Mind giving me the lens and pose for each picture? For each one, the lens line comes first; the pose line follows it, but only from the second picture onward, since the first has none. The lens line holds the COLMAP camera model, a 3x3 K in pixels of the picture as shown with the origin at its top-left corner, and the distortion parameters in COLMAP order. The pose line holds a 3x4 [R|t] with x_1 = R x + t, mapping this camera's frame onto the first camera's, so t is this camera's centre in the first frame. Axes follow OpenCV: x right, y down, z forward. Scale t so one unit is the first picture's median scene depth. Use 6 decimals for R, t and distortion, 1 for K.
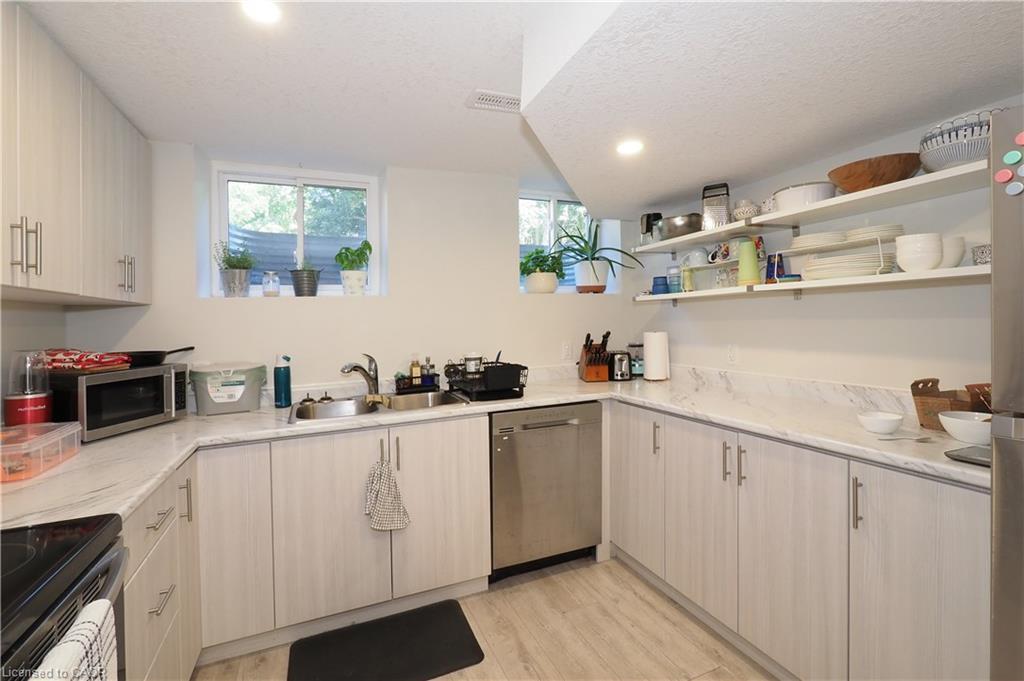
lens RADIAL K [[476.2, 0, 516.8], [0, 476.2, 305.6], [0, 0, 1]] dist [-0.007868, -0.000408]
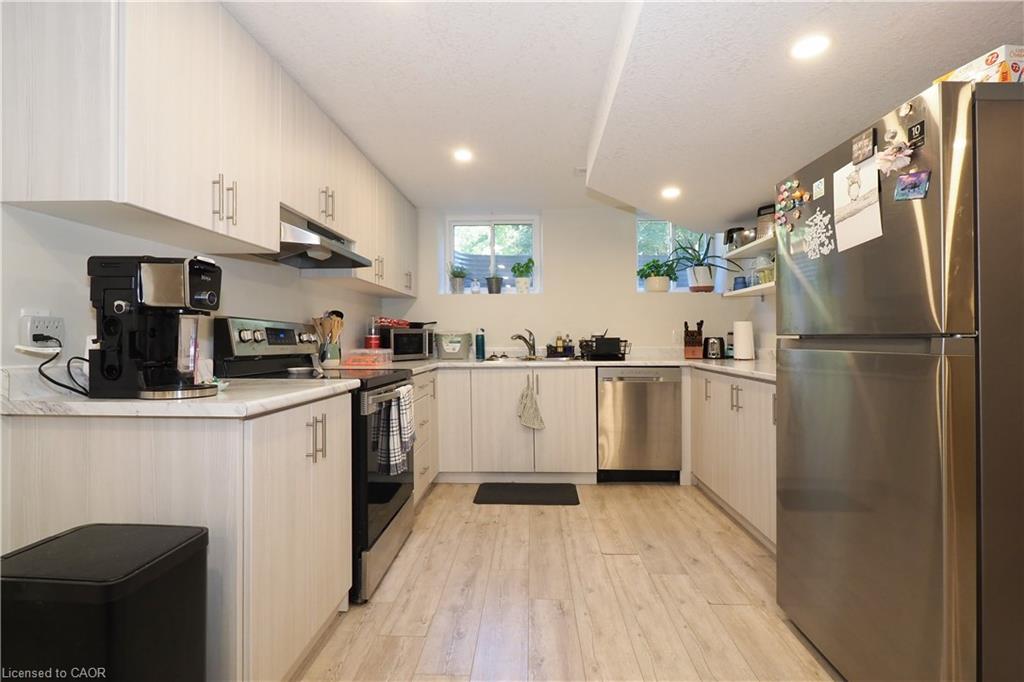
lens RADIAL K [[476.2, 0, 512.3], [0, 476.2, 335.8], [0, 0, 1]] dist [-0.007868, -0.000408]
pose [[0.904841, 0.028609, -0.424787, 0.319179], [-0.012430, 0.999090, 0.040811, 0.058235], [0.425568, -0.031648, 0.904373, -0.470266]]
